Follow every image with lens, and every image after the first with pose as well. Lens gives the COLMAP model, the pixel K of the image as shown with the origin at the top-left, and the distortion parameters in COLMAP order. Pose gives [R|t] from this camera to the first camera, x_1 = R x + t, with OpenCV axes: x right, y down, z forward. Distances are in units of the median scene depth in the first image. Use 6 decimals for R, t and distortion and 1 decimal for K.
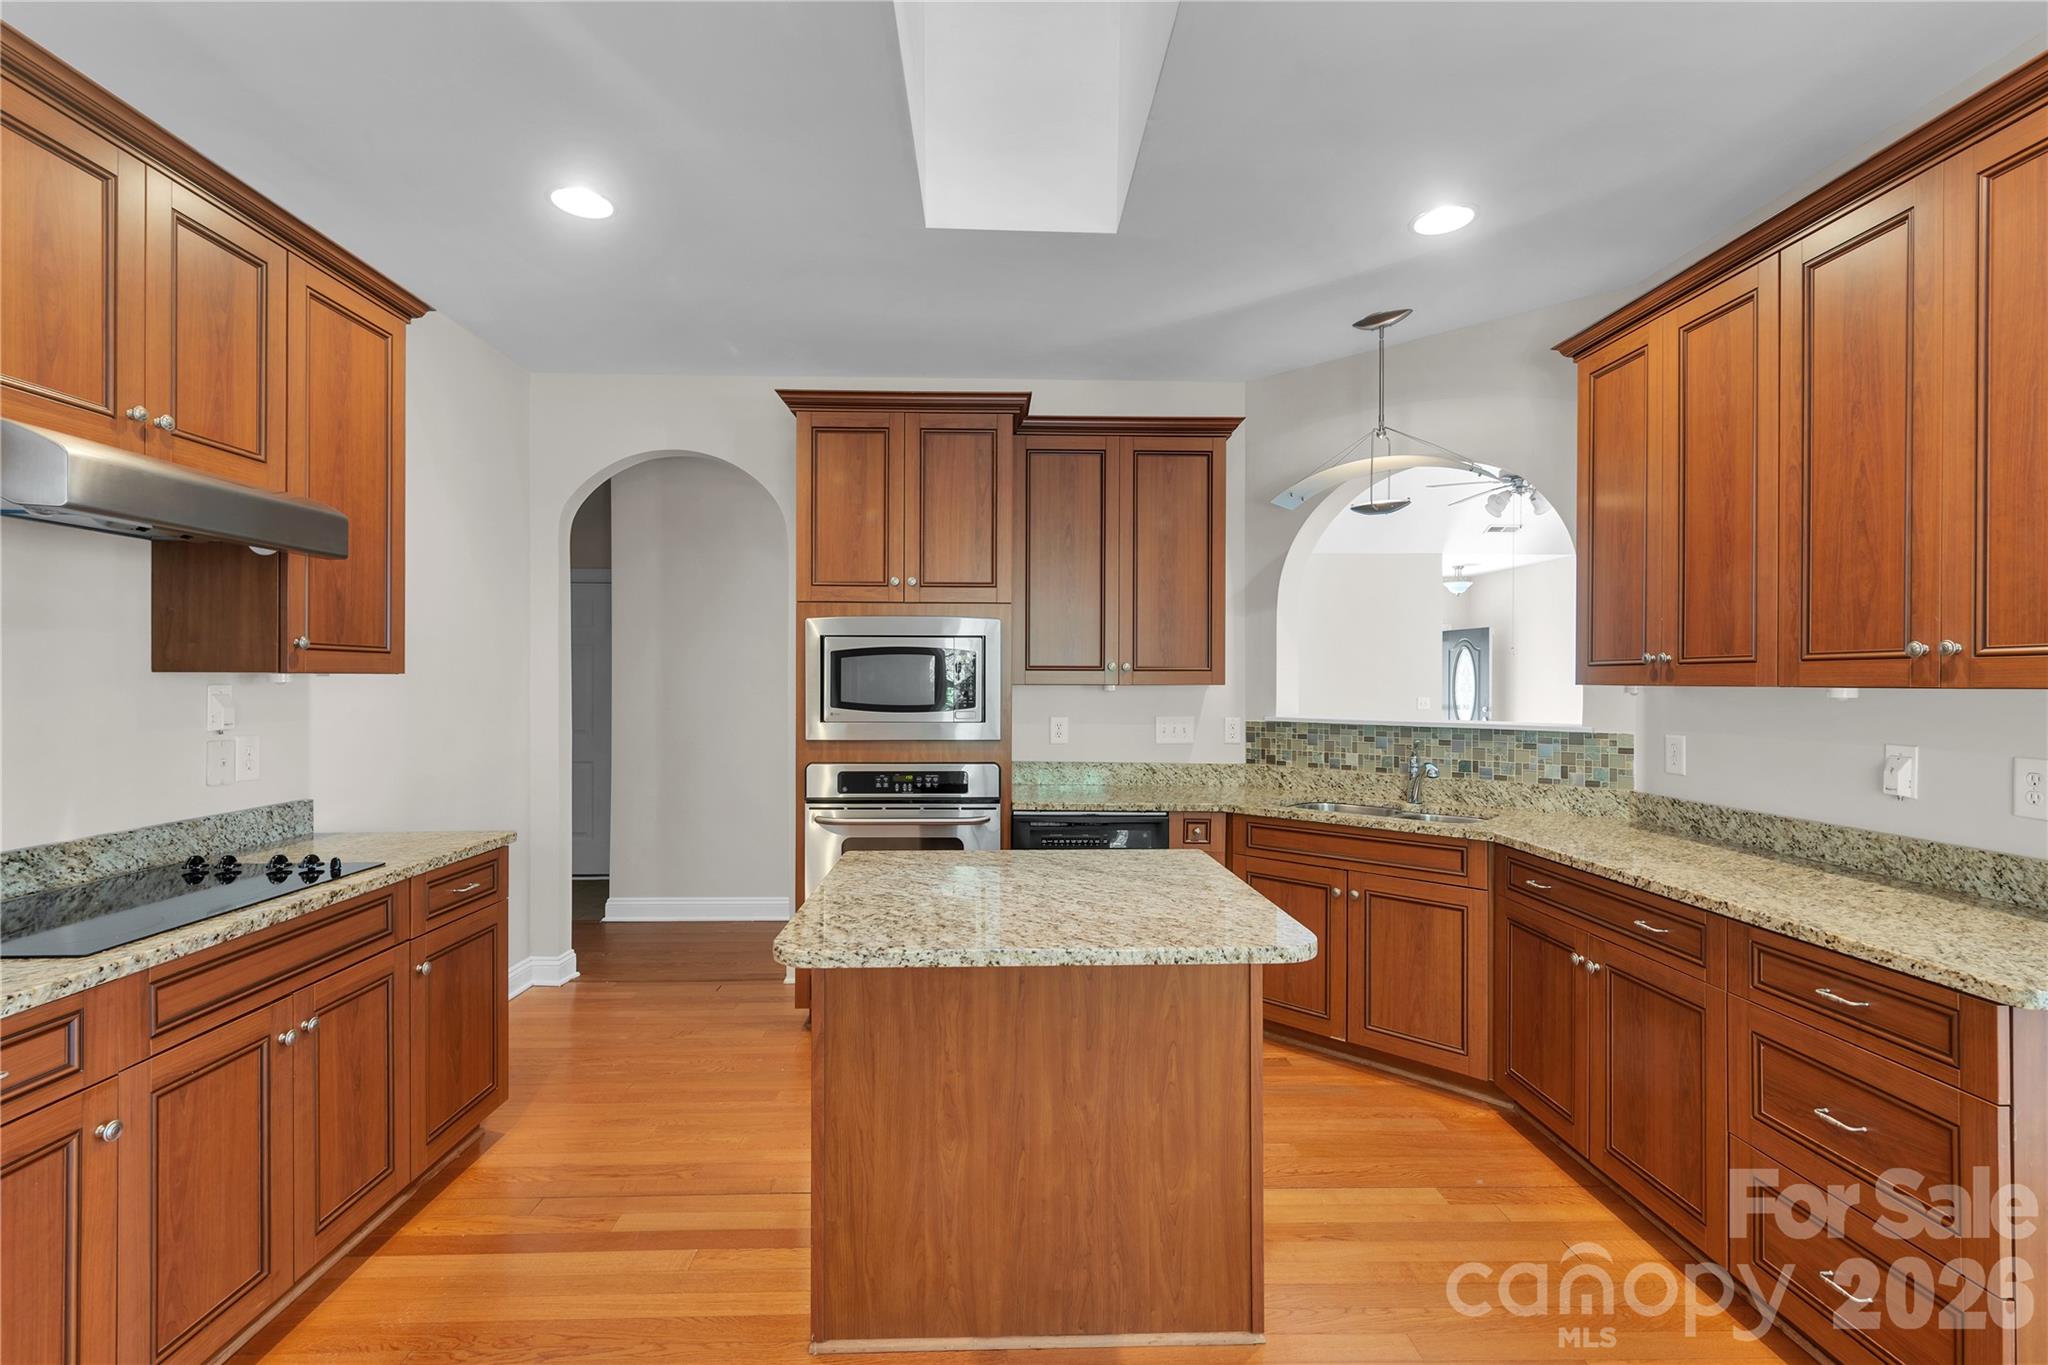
lens RADIAL K [[922.5, 0, 1029.4], [0, 922.5, 679.4], [0, 0, 1]] dist [0.001976, -0.001155]
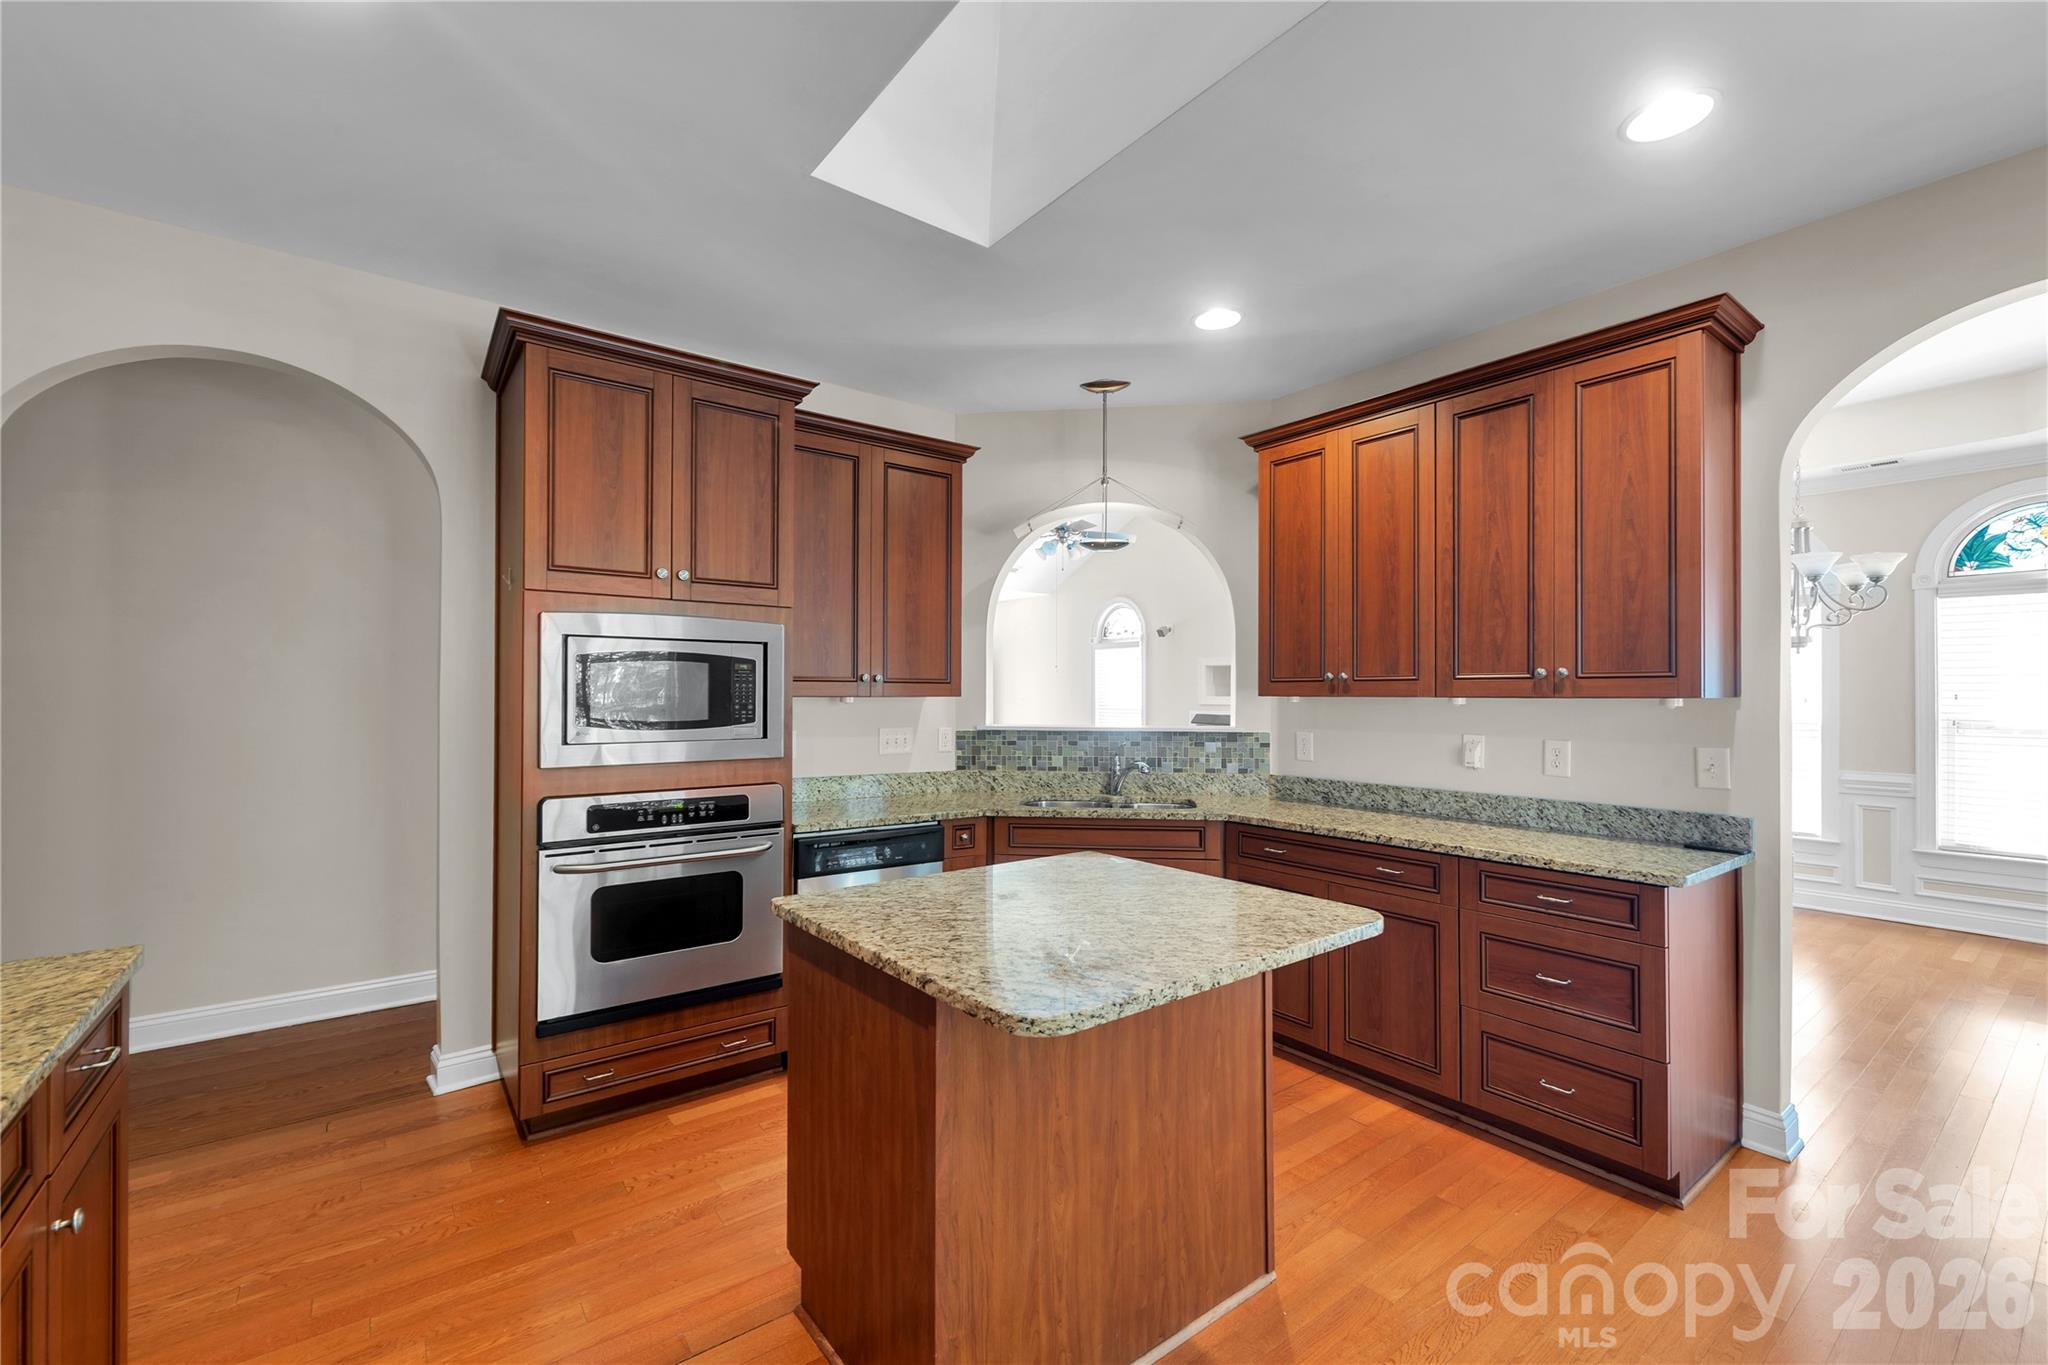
lens RADIAL K [[853.1, 0, 1028.8], [0, 853.1, 684.5], [0, 0, 1]] dist [0.000941, -0.000083]
pose [[0.811503, 0.006591, 0.584311, -0.338053], [-0.001920, 0.999961, -0.008614, 0.000568], [-0.584345, 0.005868, 0.811484, 0.180829]]
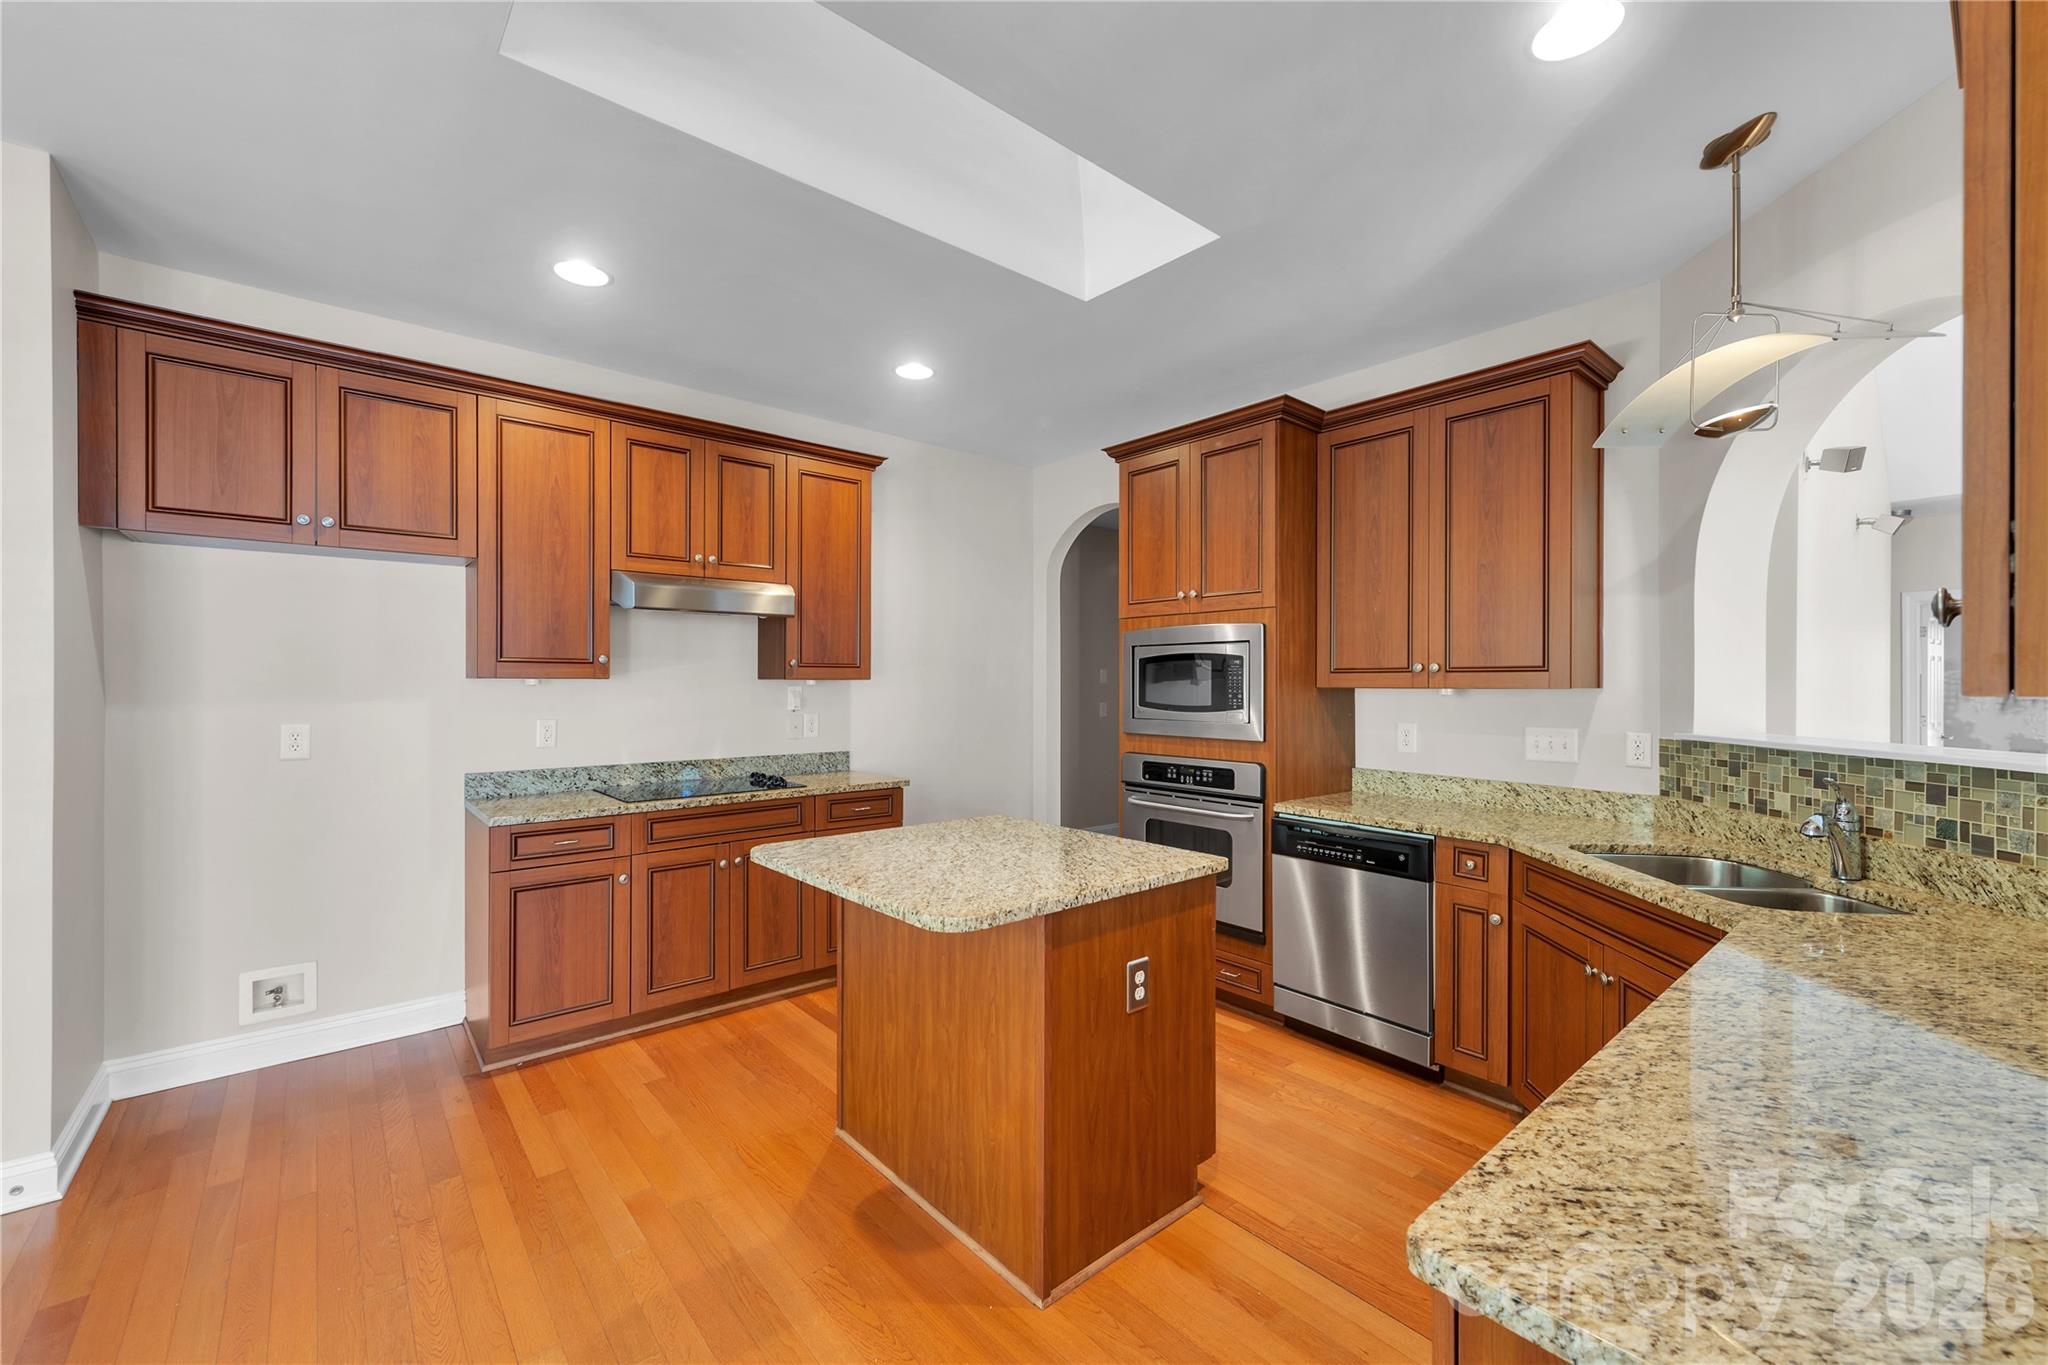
lens RADIAL K [[842.7, 0, 1005.5], [0, 842.7, 682.9], [0, 0, 1]] dist [0.000522, -0.000066]
pose [[0.606825, -0.002123, -0.794833, 0.556048], [0.000581, 0.999997, -0.002227, 0.002626], [0.794835, 0.000890, 0.606825, 0.212830]]
